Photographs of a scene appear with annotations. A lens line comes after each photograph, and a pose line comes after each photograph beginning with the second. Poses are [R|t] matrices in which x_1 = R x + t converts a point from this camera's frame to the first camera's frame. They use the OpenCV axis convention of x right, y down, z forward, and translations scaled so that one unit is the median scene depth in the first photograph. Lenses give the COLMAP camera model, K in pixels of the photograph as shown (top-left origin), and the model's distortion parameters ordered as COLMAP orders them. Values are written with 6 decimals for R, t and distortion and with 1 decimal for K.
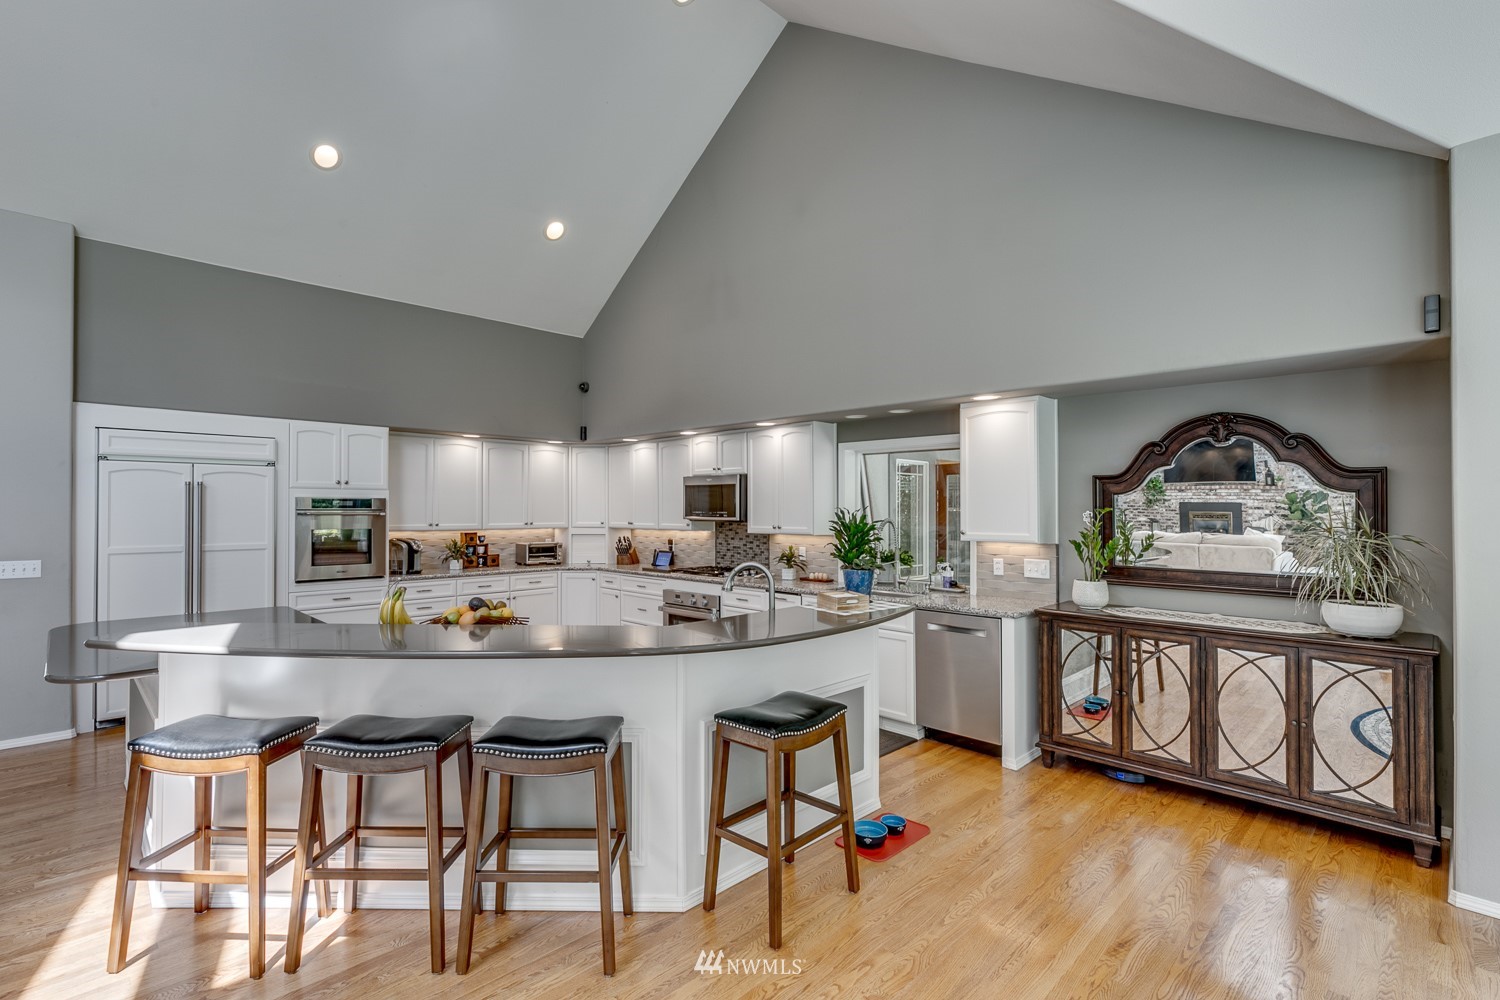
lens RADIAL K [[695.1, 0, 744.5], [0, 695.1, 518.7], [0, 0, 1]] dist [0.002356, -0.000072]
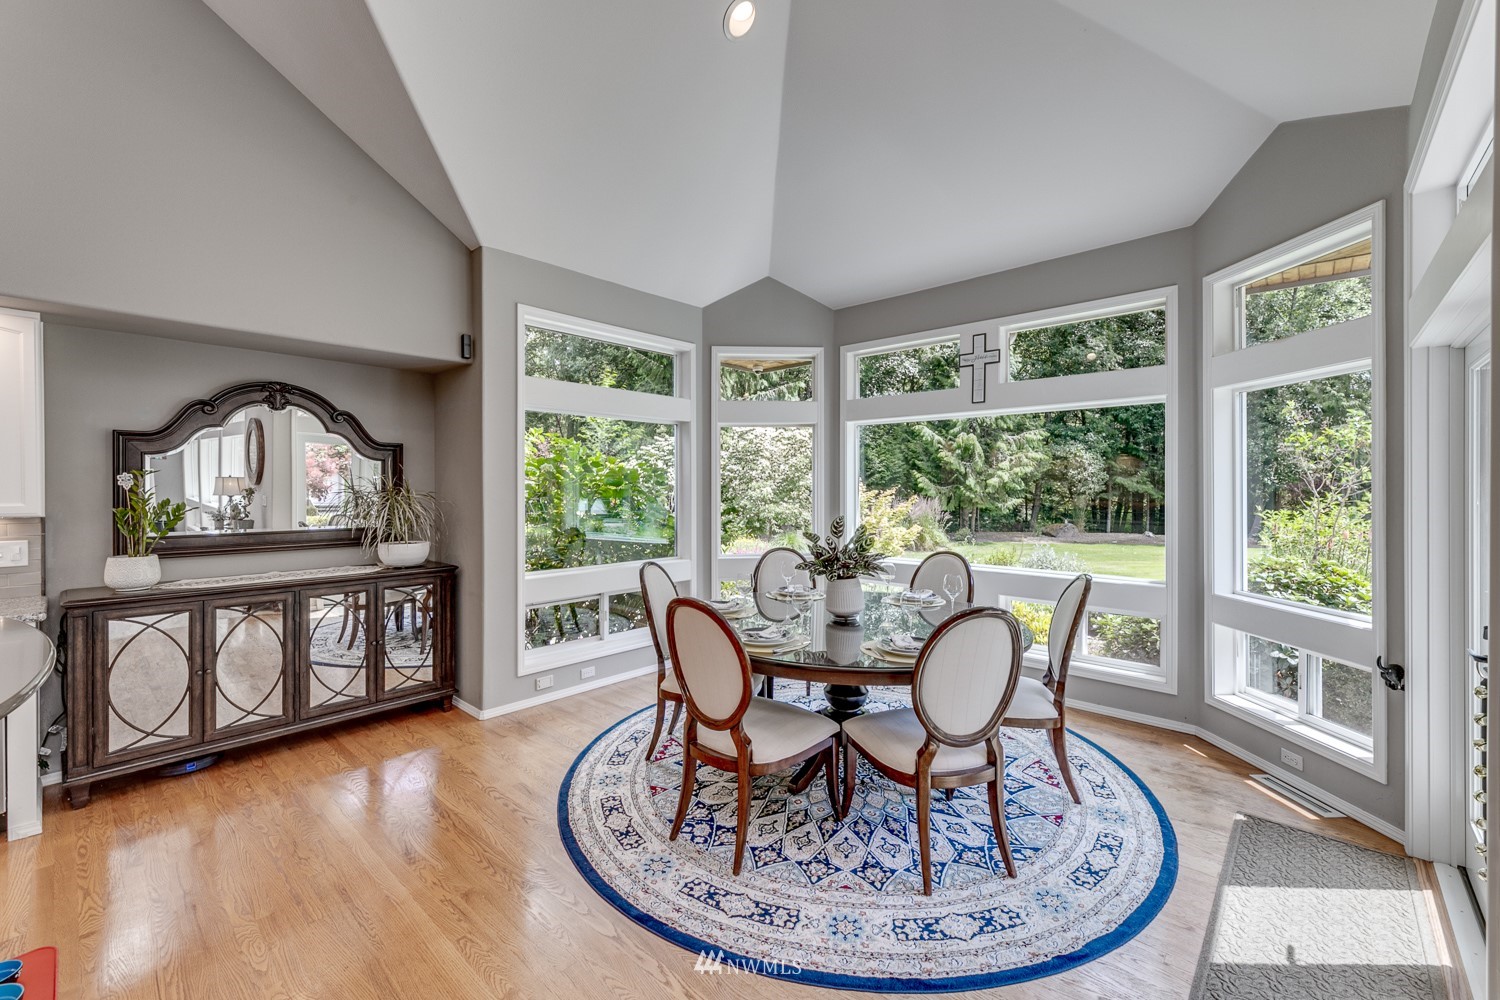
lens RADIAL K [[615.8, 0, 742.5], [0, 615.8, 488.2], [0, 0, 1]] dist [-0.003416, -0.000220]
pose [[-0.049294, -0.013609, 0.998692, -0.188281], [0.007300, 0.999876, 0.013986, 0.001704], [-0.998758, 0.007980, -0.049189, 0.212781]]
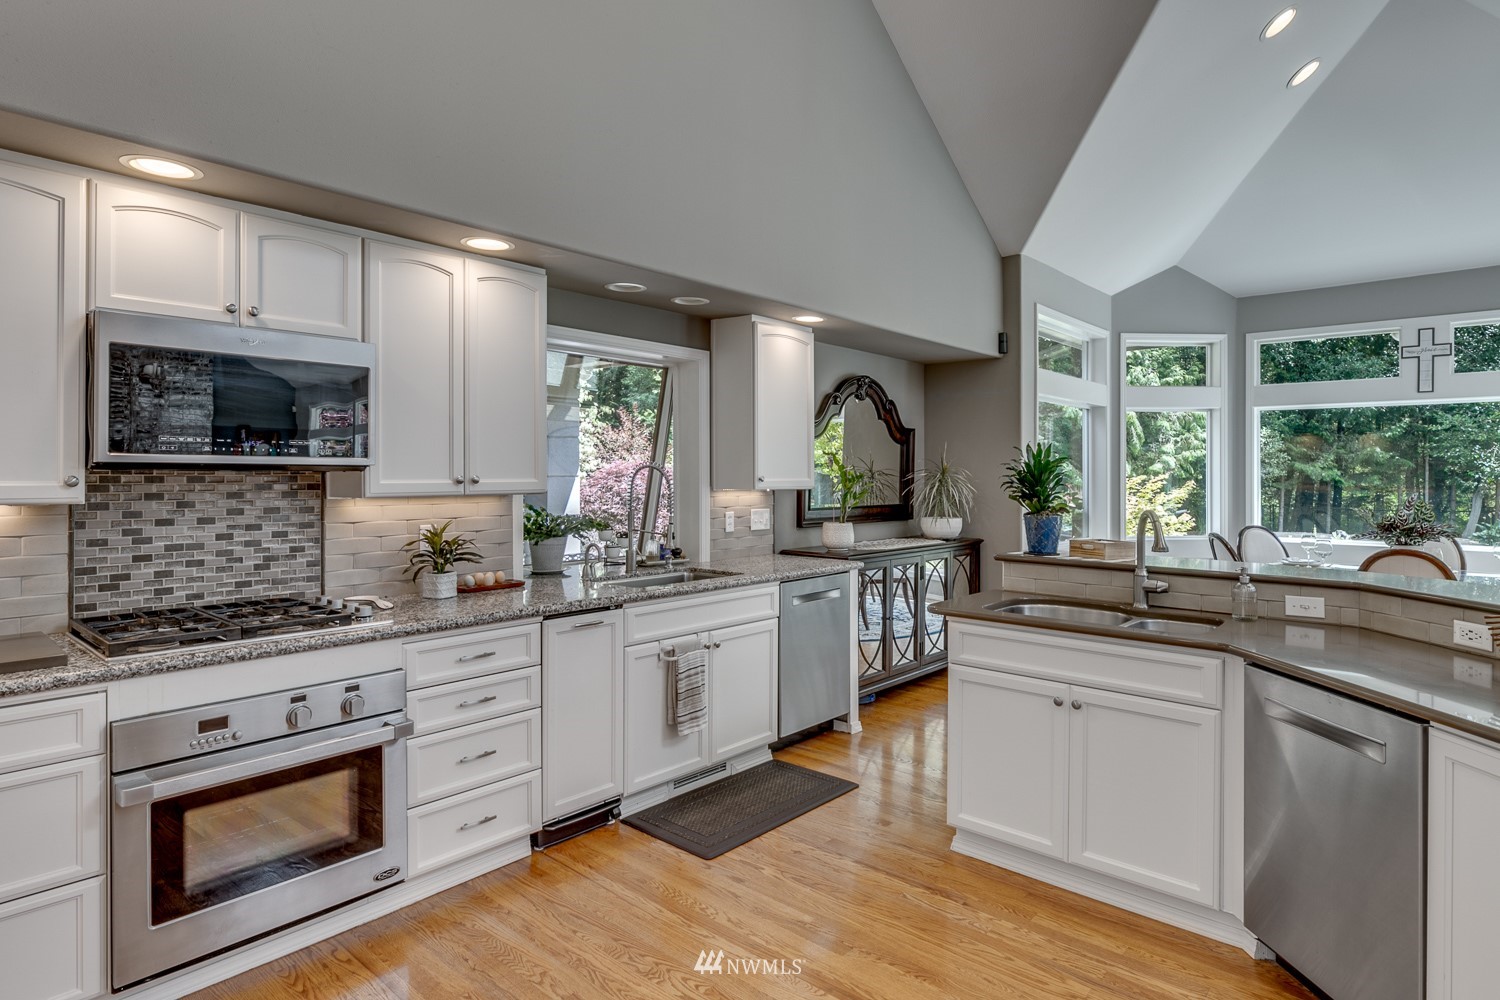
lens RADIAL K [[822.2, 0, 758.0], [0, 822.2, 470.0], [0, 0, 1]] dist [-0.014502, -0.000415]
pose [[-0.067471, -0.001580, 0.997720, -0.465721], [0.009684, 0.999951, 0.002238, 0.005675], [-0.997674, 0.009813, -0.067453, 0.810942]]
